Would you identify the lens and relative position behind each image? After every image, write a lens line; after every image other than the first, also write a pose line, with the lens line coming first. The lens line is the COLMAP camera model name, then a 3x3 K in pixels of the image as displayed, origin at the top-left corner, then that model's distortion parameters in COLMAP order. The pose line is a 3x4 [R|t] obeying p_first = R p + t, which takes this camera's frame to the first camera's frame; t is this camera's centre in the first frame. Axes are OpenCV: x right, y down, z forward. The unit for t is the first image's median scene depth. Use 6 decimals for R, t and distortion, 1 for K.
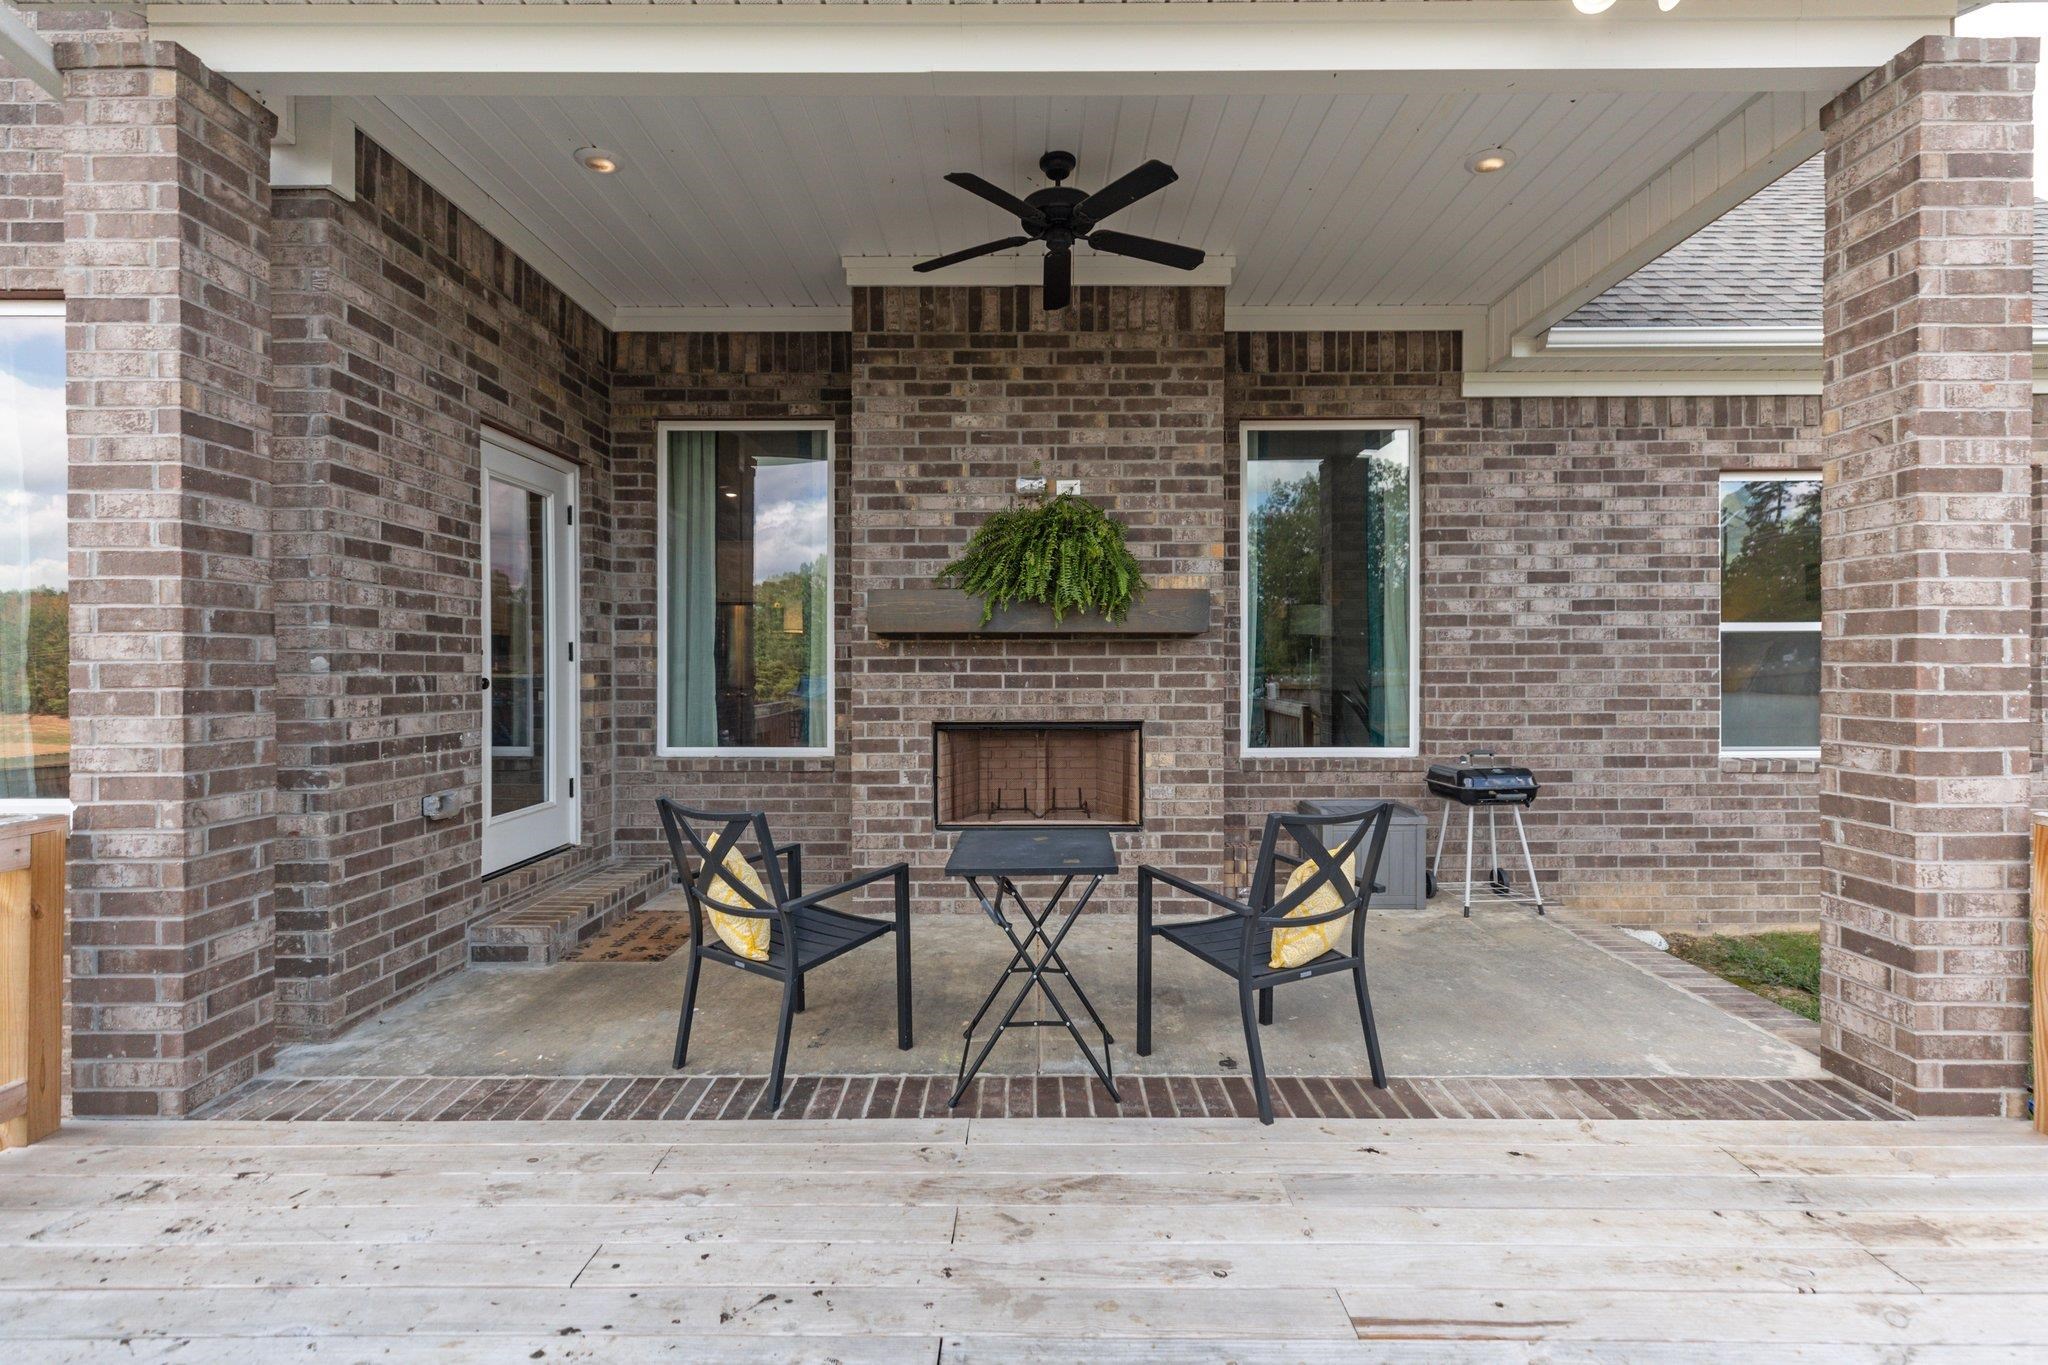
lens RADIAL K [[925.9, 0, 1027.0], [0, 925.9, 671.4], [0, 0, 1]] dist [0.006203, -0.001459]
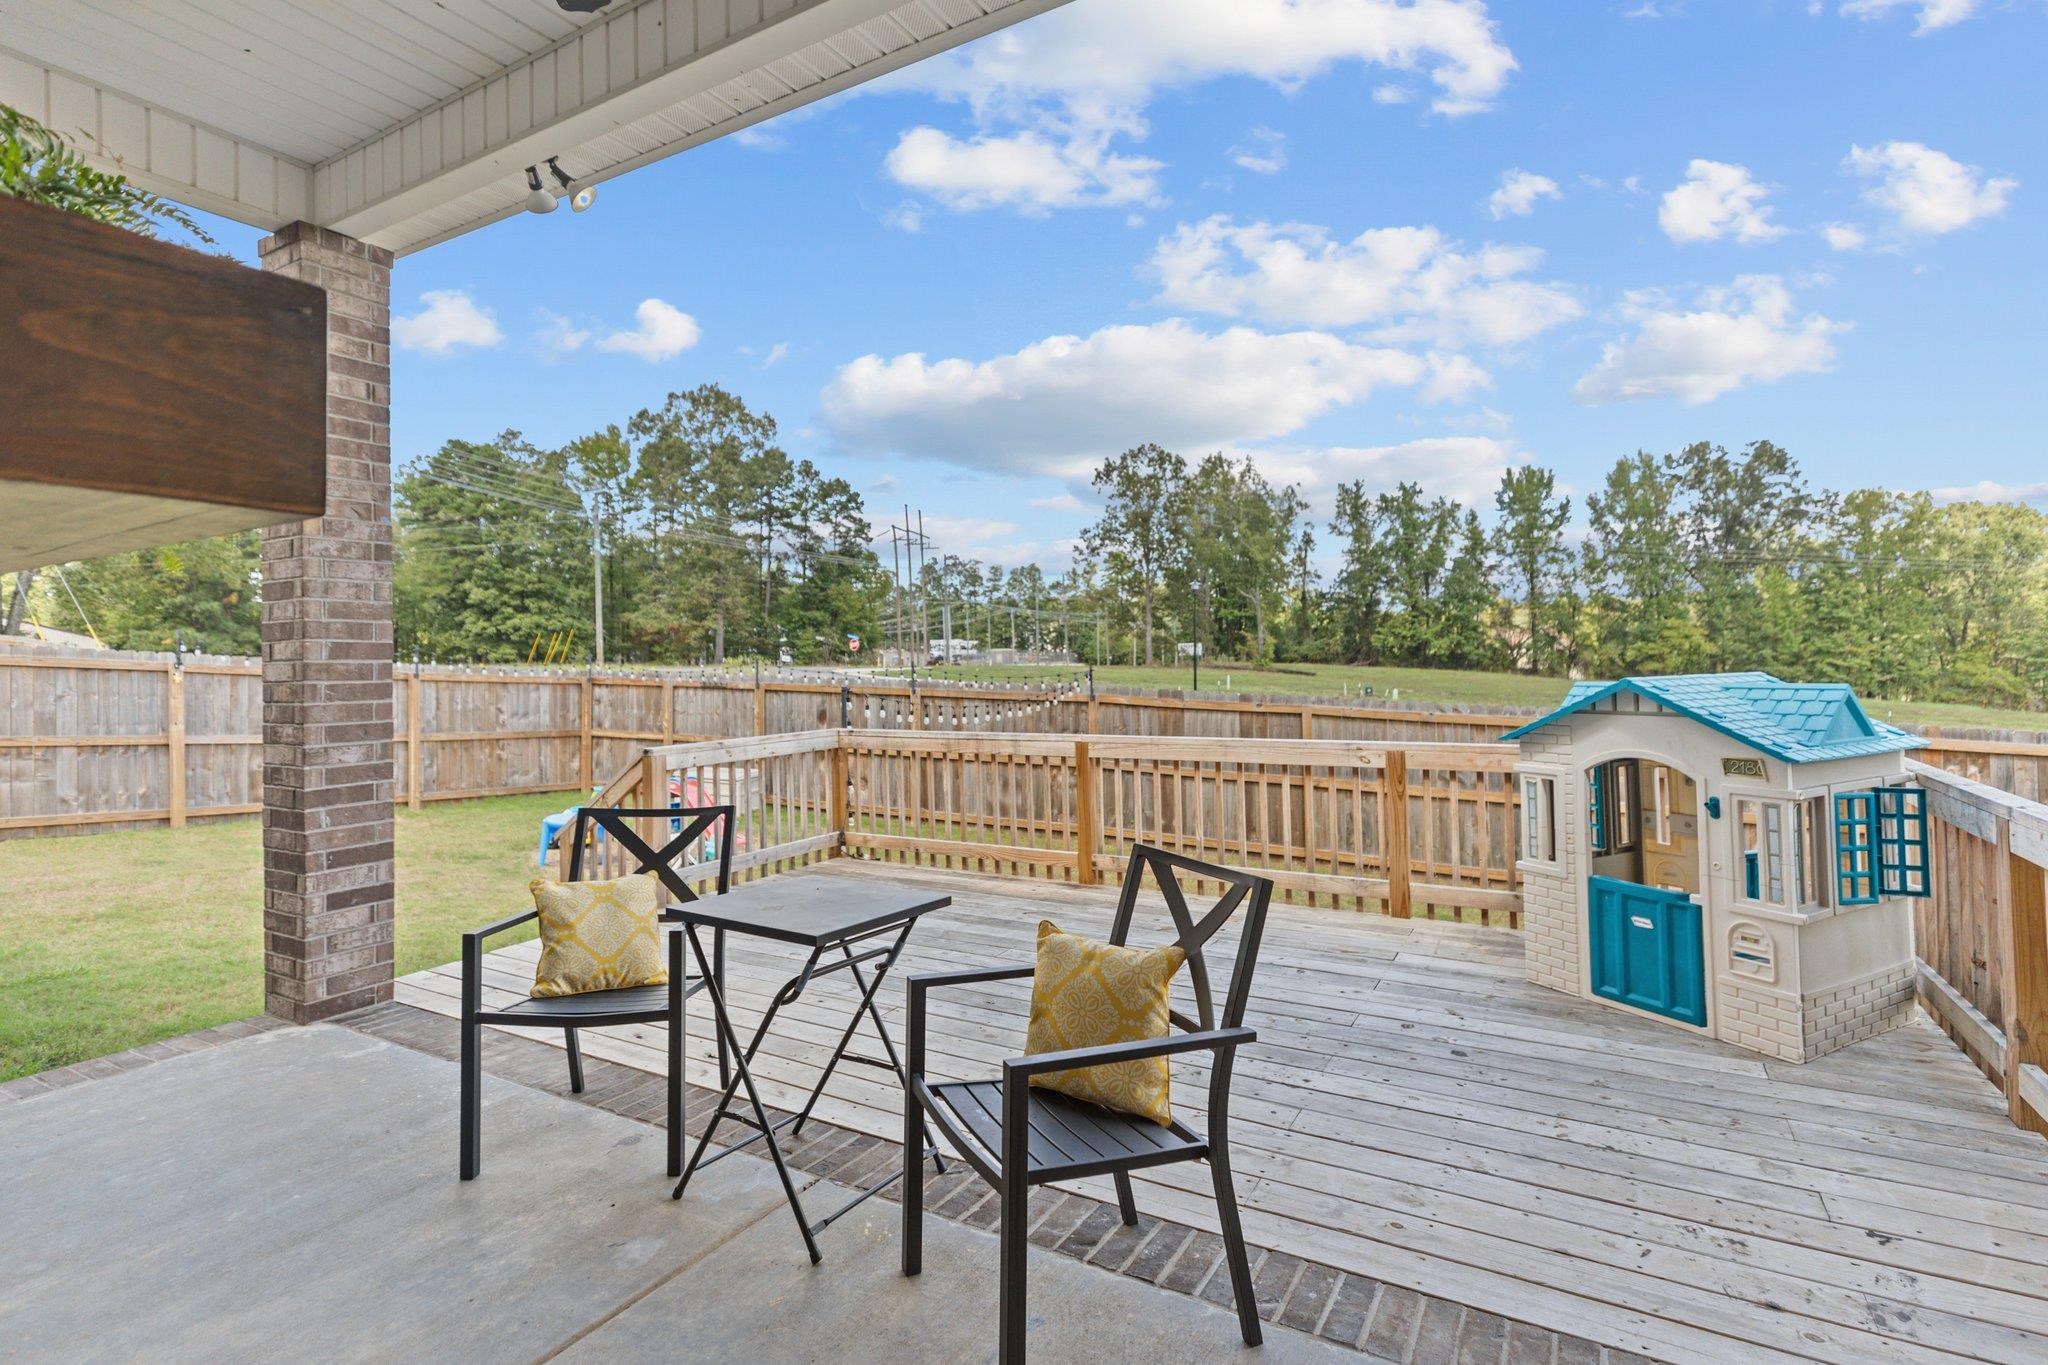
lens RADIAL K [[1016.7, 0, 1030.9], [0, 1016.7, 660.1], [0, 0, 1]] dist [0.006844, 0.000785]
pose [[-0.865207, 0.022269, 0.500920, -0.389094], [0.022894, 0.999726, -0.004902, -0.005782], [-0.500891, 0.007227, -0.865480, 1.066495]]
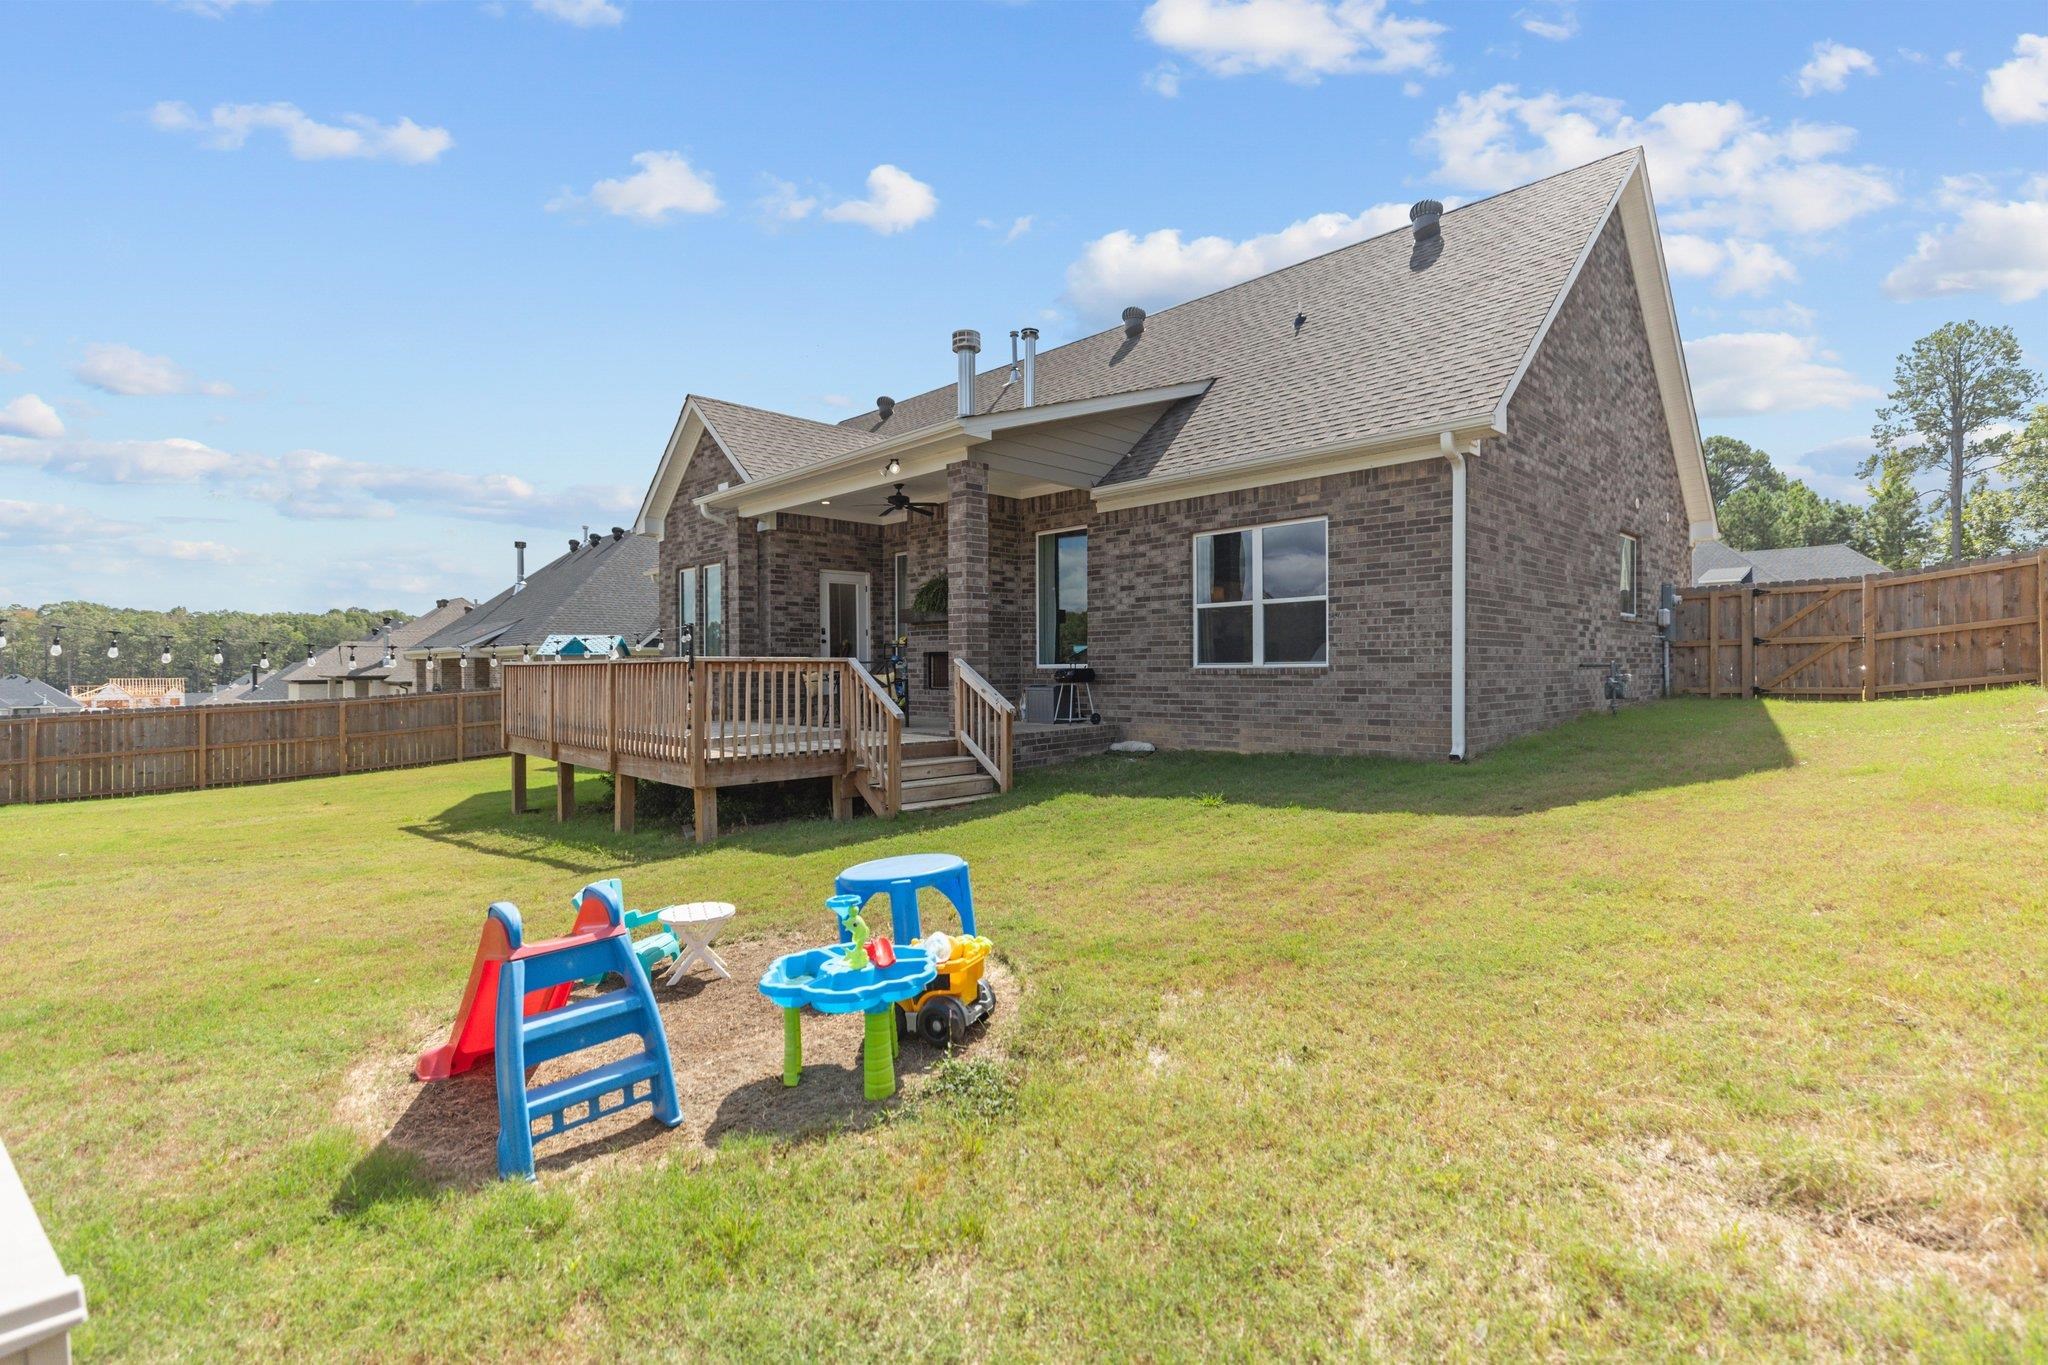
lens RADIAL K [[925.9, 0, 1025.4], [0, 925.9, 677.2], [0, 0, 1]] dist [0.006203, -0.001459]
pose [[0.700693, 0.006544, -0.713433, 2.270849], [0.001158, 0.999946, 0.010308, 0.104884], [0.713462, -0.008049, 0.700647, -0.867353]]
